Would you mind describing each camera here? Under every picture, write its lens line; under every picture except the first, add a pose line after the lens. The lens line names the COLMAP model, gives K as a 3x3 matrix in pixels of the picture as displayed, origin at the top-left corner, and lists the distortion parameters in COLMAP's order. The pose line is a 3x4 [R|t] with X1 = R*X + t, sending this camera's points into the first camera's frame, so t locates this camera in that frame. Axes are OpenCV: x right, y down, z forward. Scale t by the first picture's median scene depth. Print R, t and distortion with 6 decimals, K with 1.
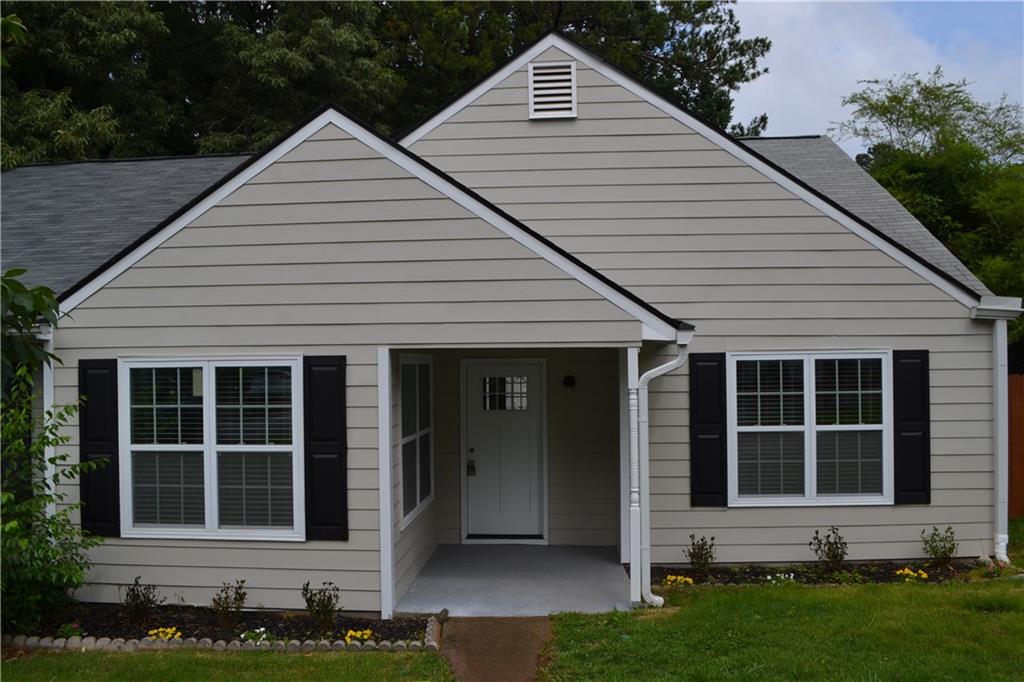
lens RADIAL K [[822.4, 0, 513.4], [0, 822.4, 346.1], [0, 0, 1]] dist [-0.082305, 0.012358]
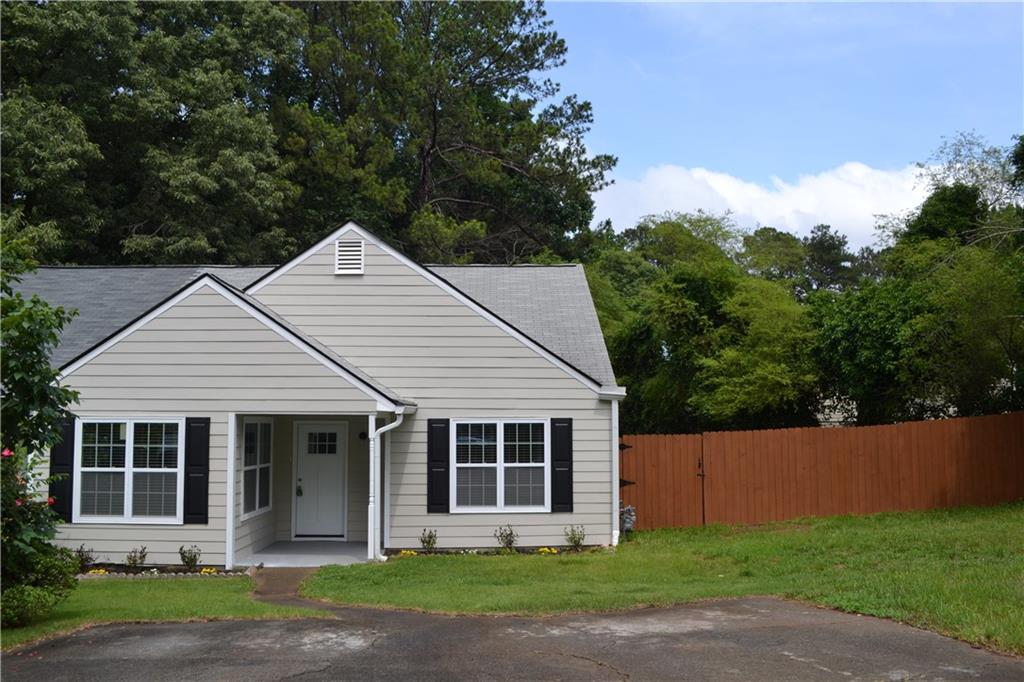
lens RADIAL K [[822.4, 0, 513.4], [0, 822.4, 346.1], [0, 0, 1]] dist [-0.082305, 0.012358]
pose [[0.995579, 0.017256, 0.092331, 0.235602], [-0.009987, 0.996854, -0.078623, -0.008817], [-0.093397, 0.077353, 0.992619, -0.676144]]
